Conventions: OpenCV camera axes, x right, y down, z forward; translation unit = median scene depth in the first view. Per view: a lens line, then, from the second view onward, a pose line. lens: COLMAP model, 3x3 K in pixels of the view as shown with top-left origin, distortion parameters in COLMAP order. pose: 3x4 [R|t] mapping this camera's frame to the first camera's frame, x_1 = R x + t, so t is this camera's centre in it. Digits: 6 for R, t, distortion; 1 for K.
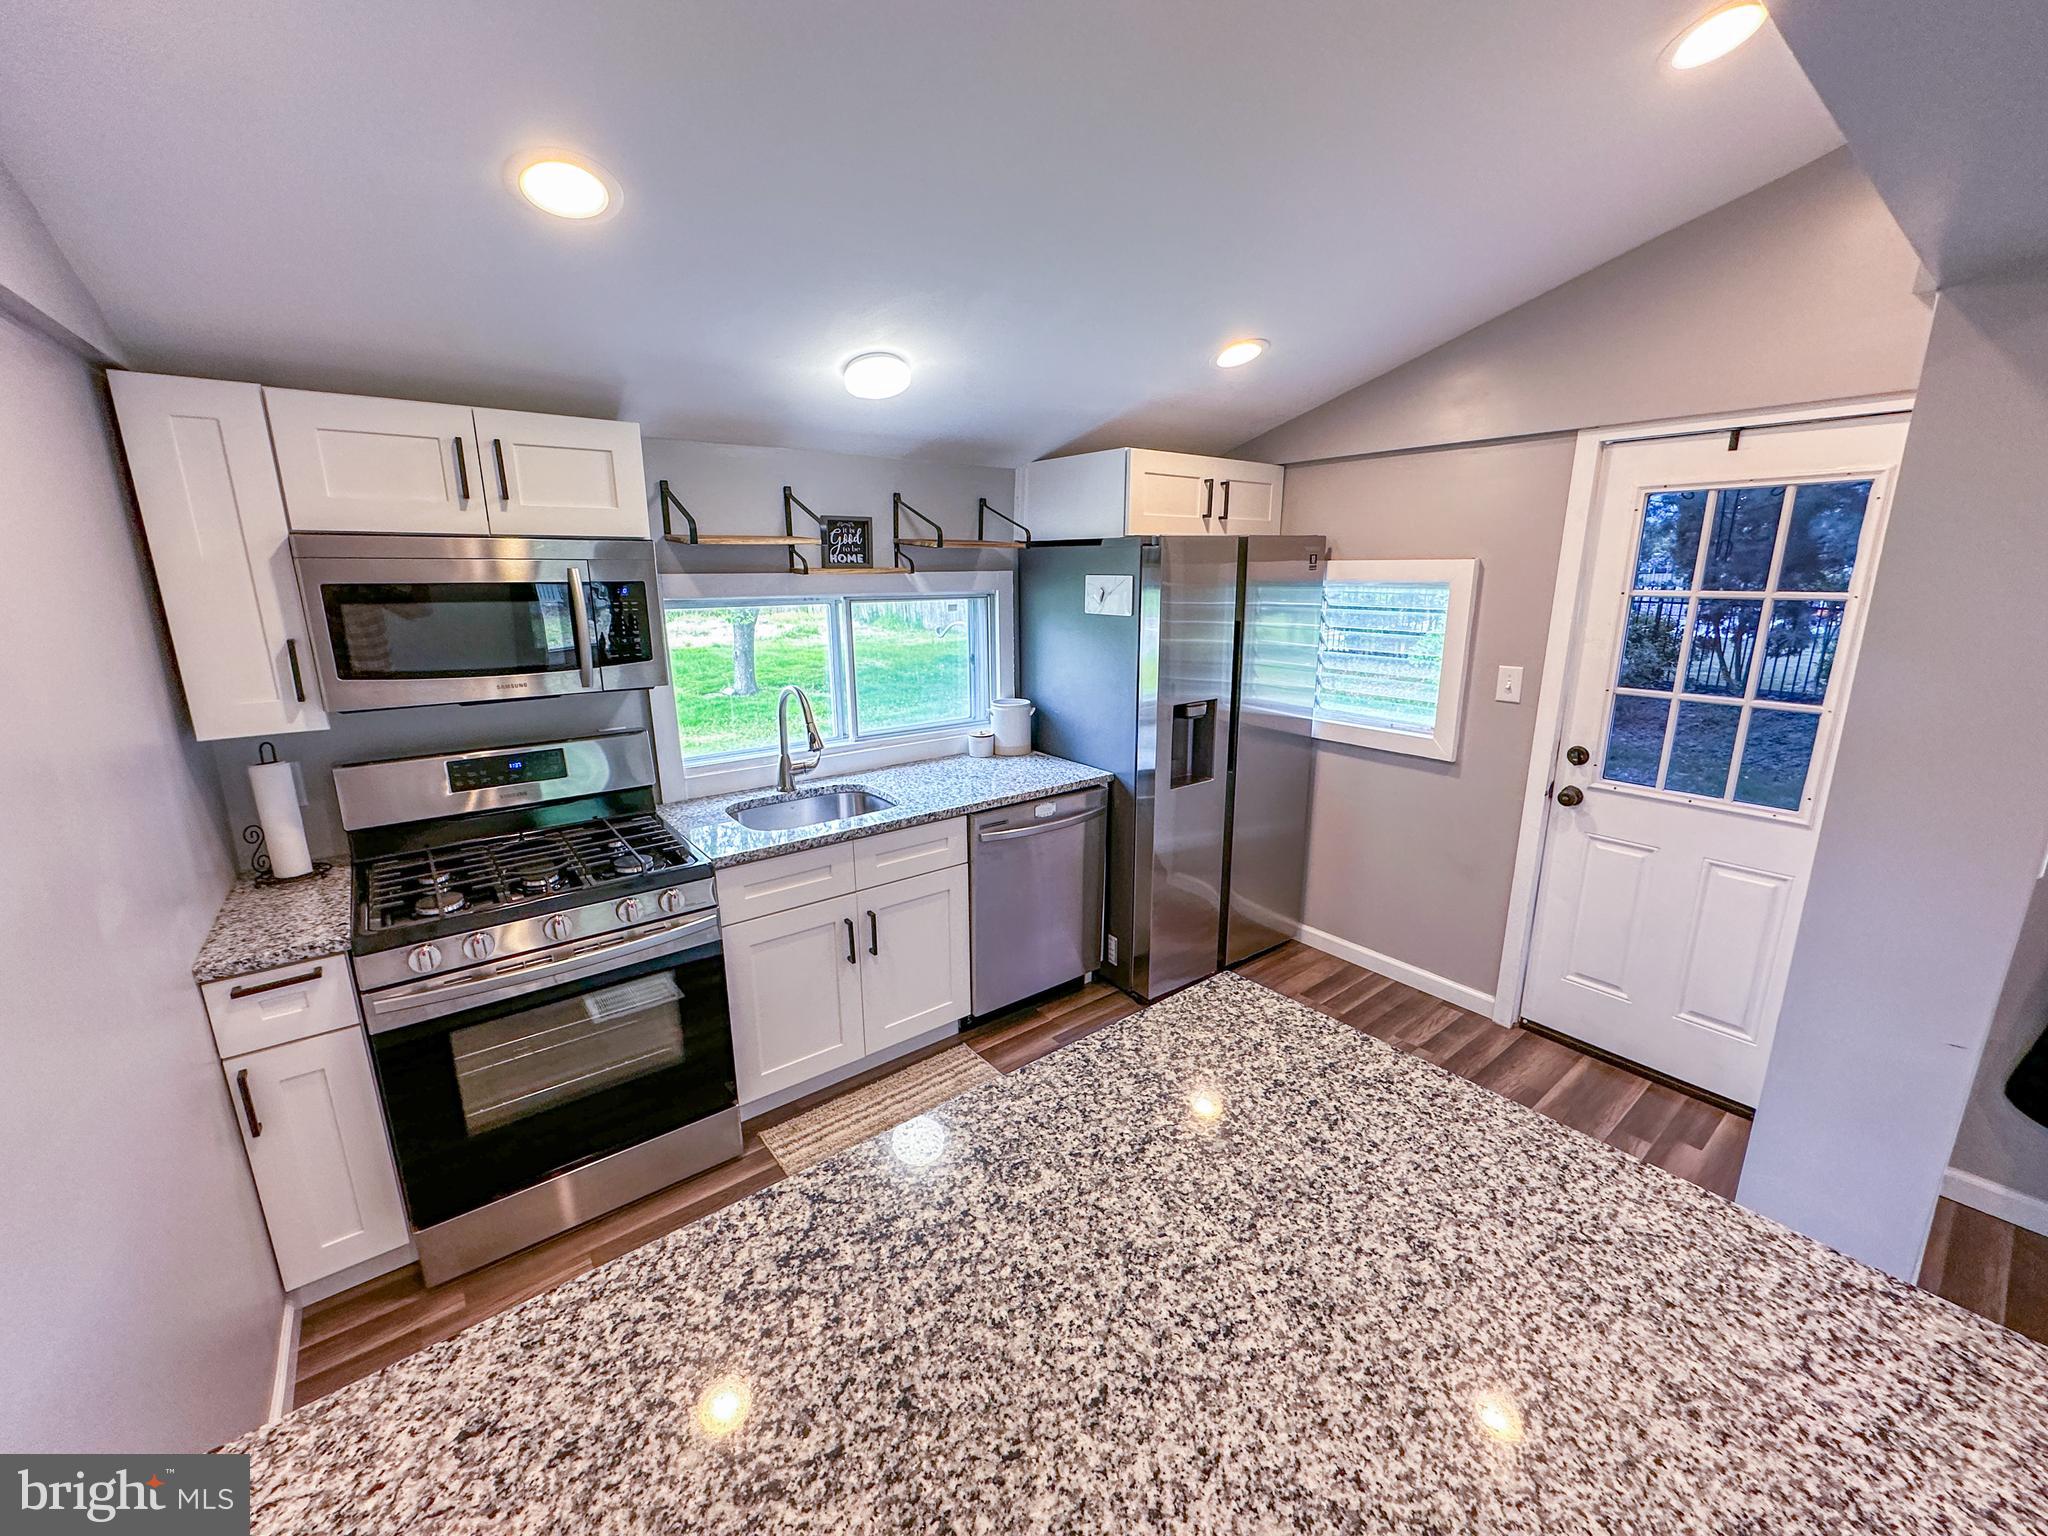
lens RADIAL K [[814.4, 0, 1026.2], [0, 814.4, 769.0], [0, 0, 1]] dist [-0.003298, 0.000617]
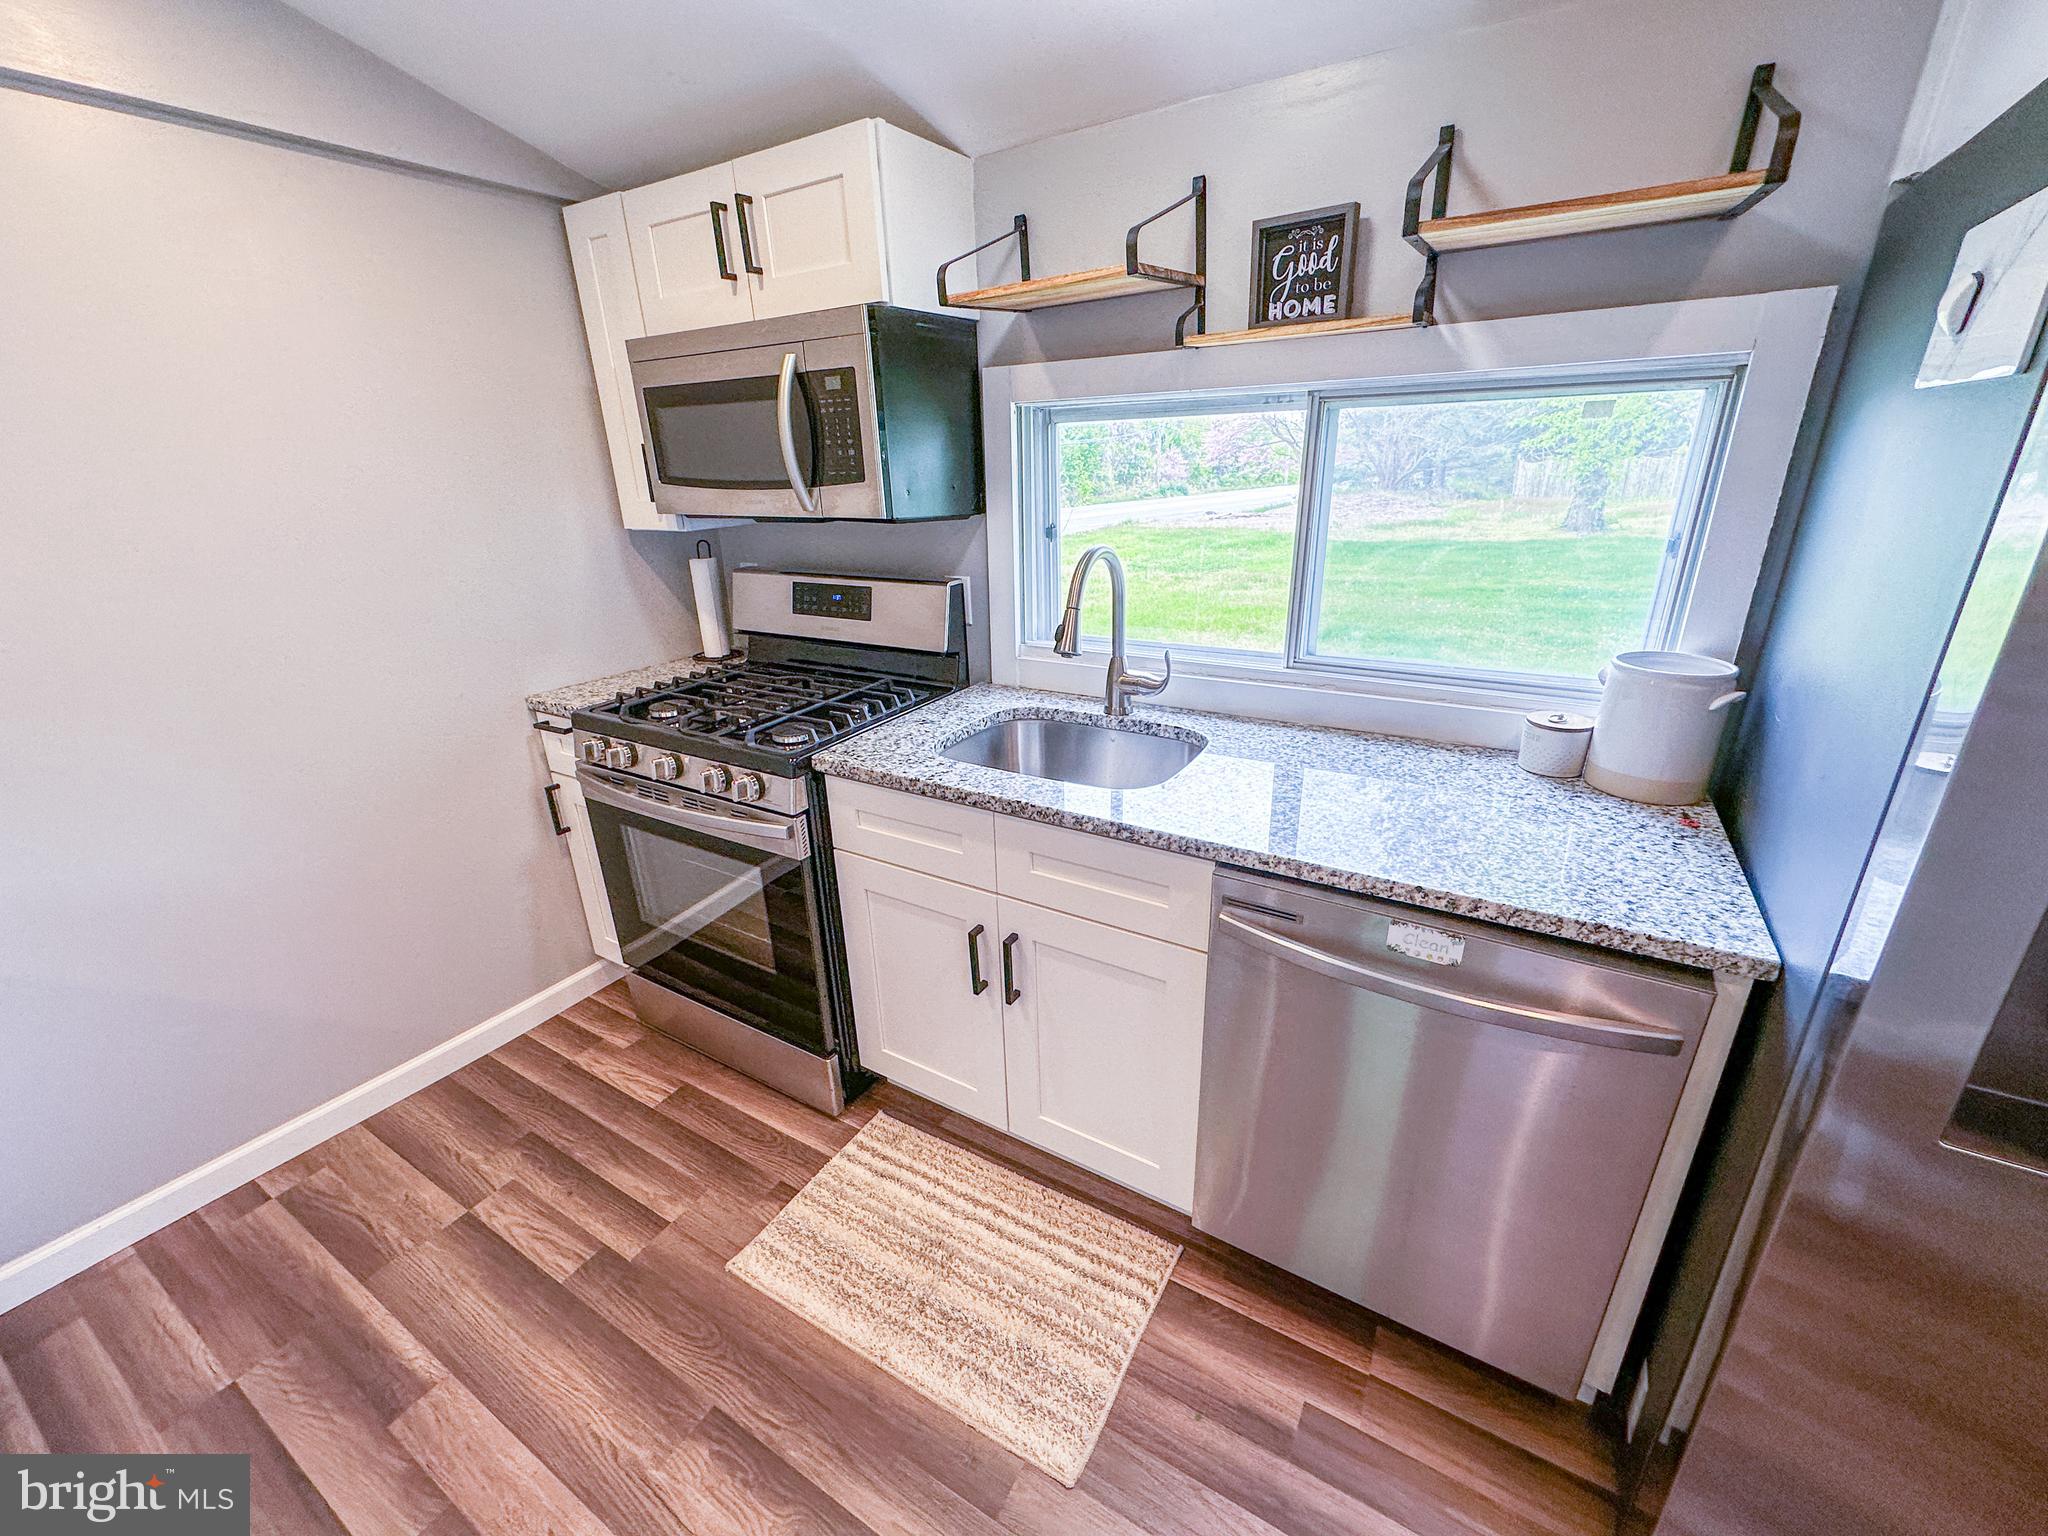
lens RADIAL K [[814.4, 0, 1027.1], [0, 814.4, 768.7], [0, 0, 1]] dist [-0.003298, 0.000617]
pose [[0.361482, 0.326808, -0.873228, 0.303968], [-0.198722, 0.942044, 0.270299, -0.107593], [0.910956, 0.075822, 0.405476, 0.784738]]
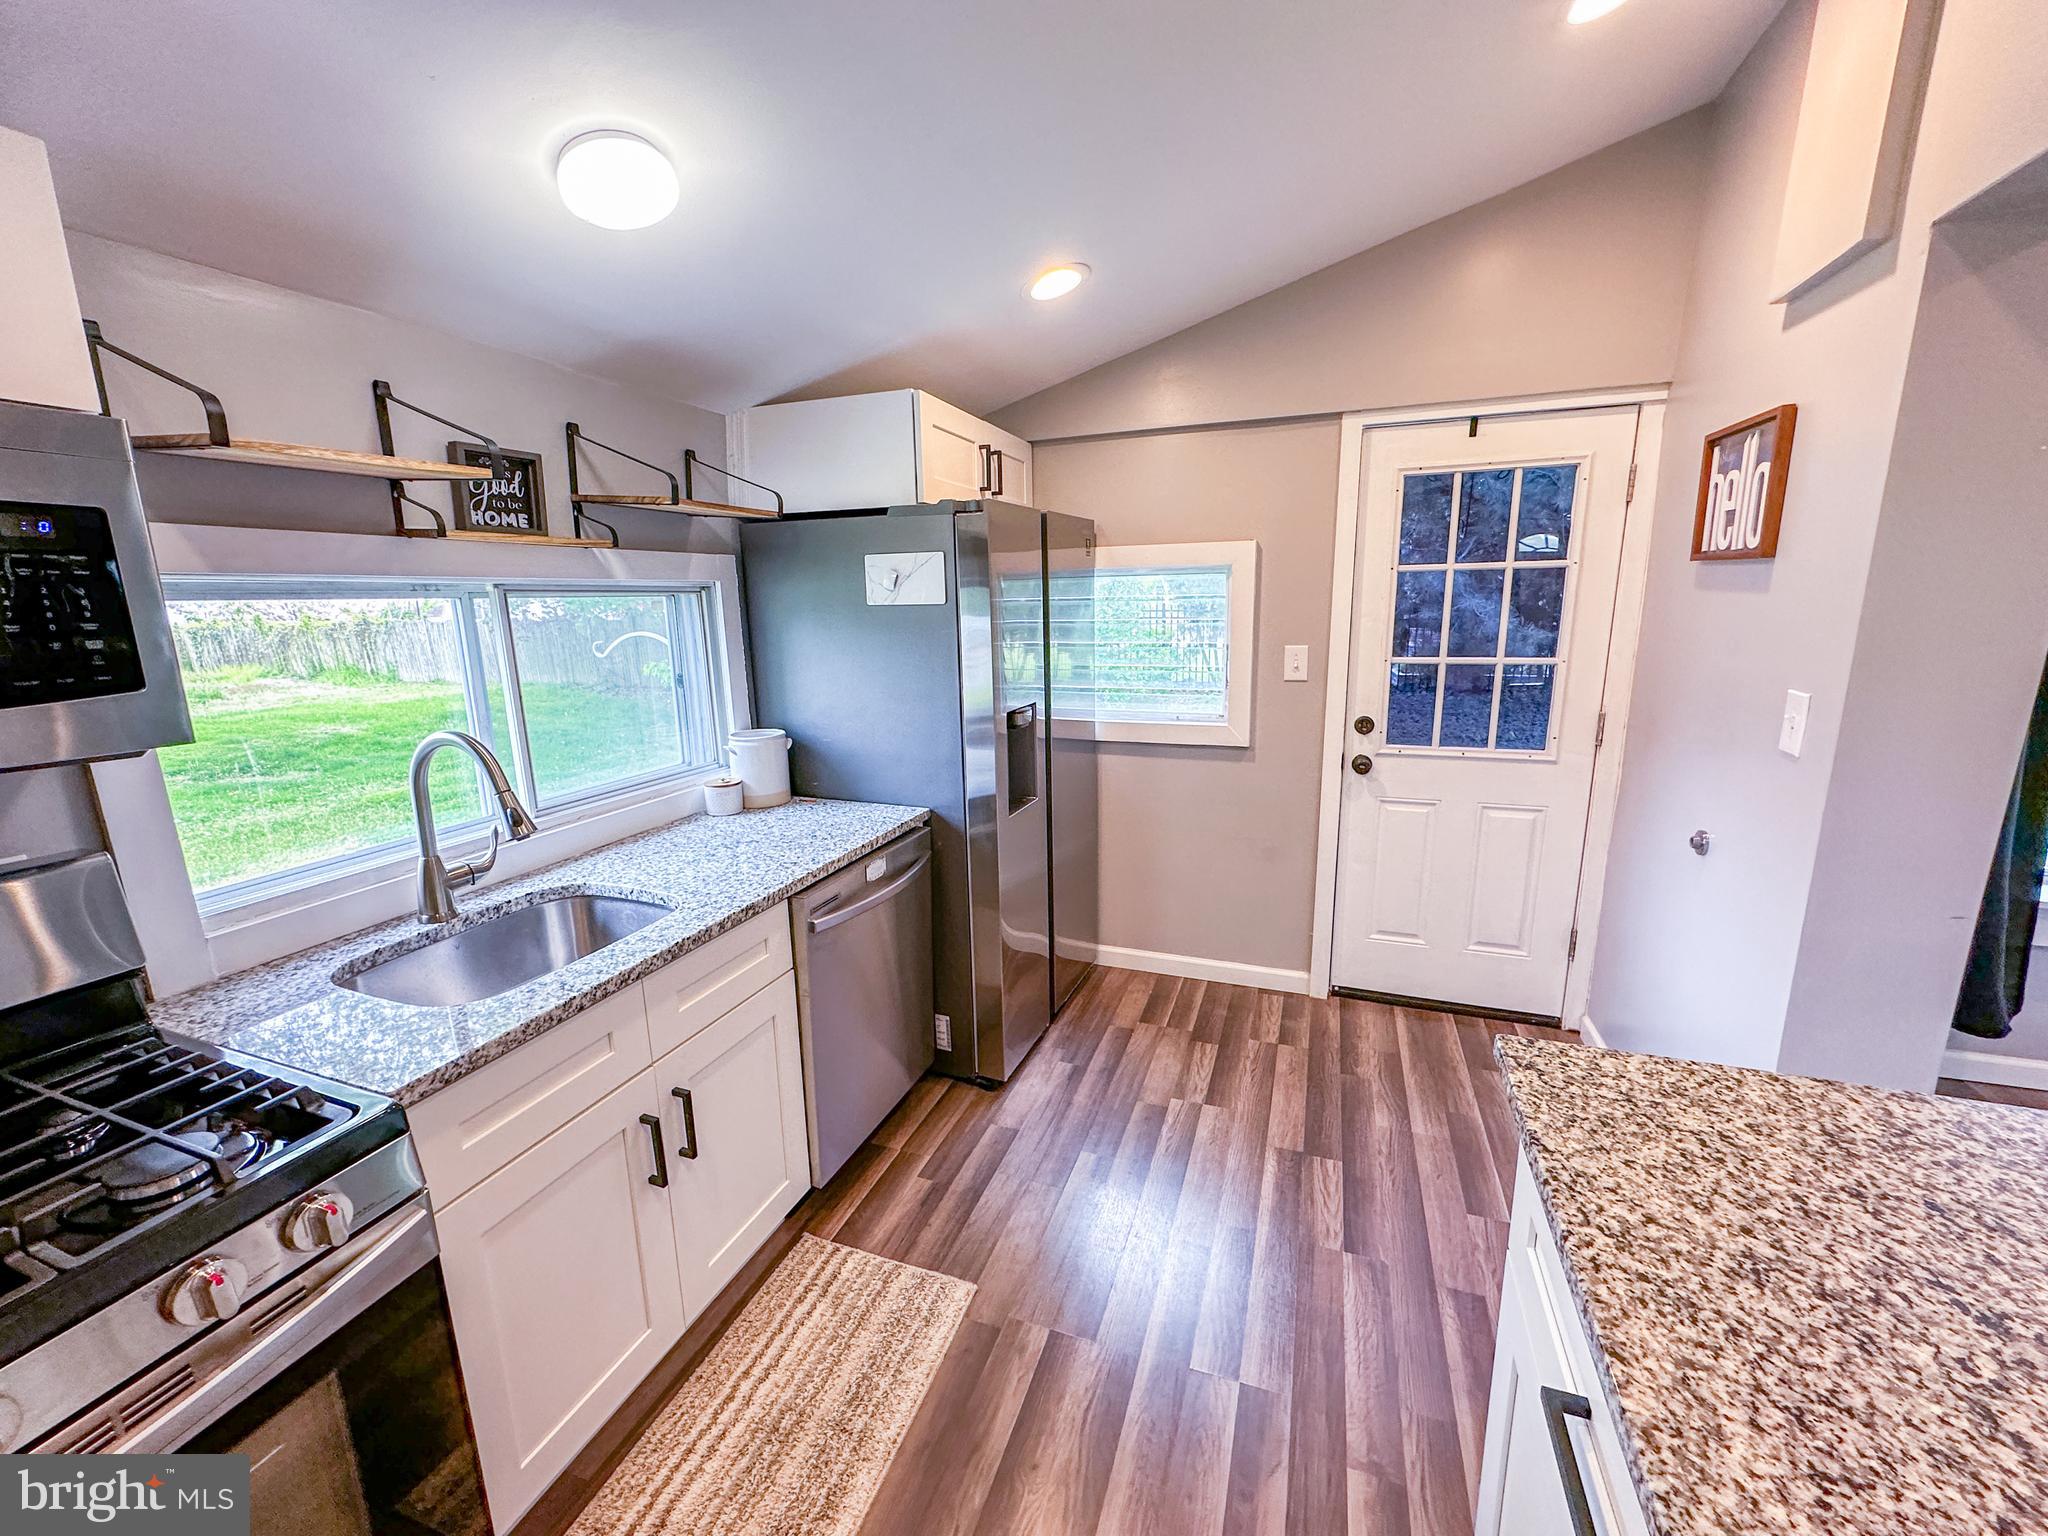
lens RADIAL K [[814.4, 0, 1025.2], [0, 814.4, 768.7], [0, 0, 1]] dist [-0.003298, 0.000617]
pose [[0.852552, -0.119239, 0.508859, -0.258672], [0.140988, 0.990002, -0.004231, -0.020048], [-0.503267, 0.075351, 0.860840, 0.352476]]
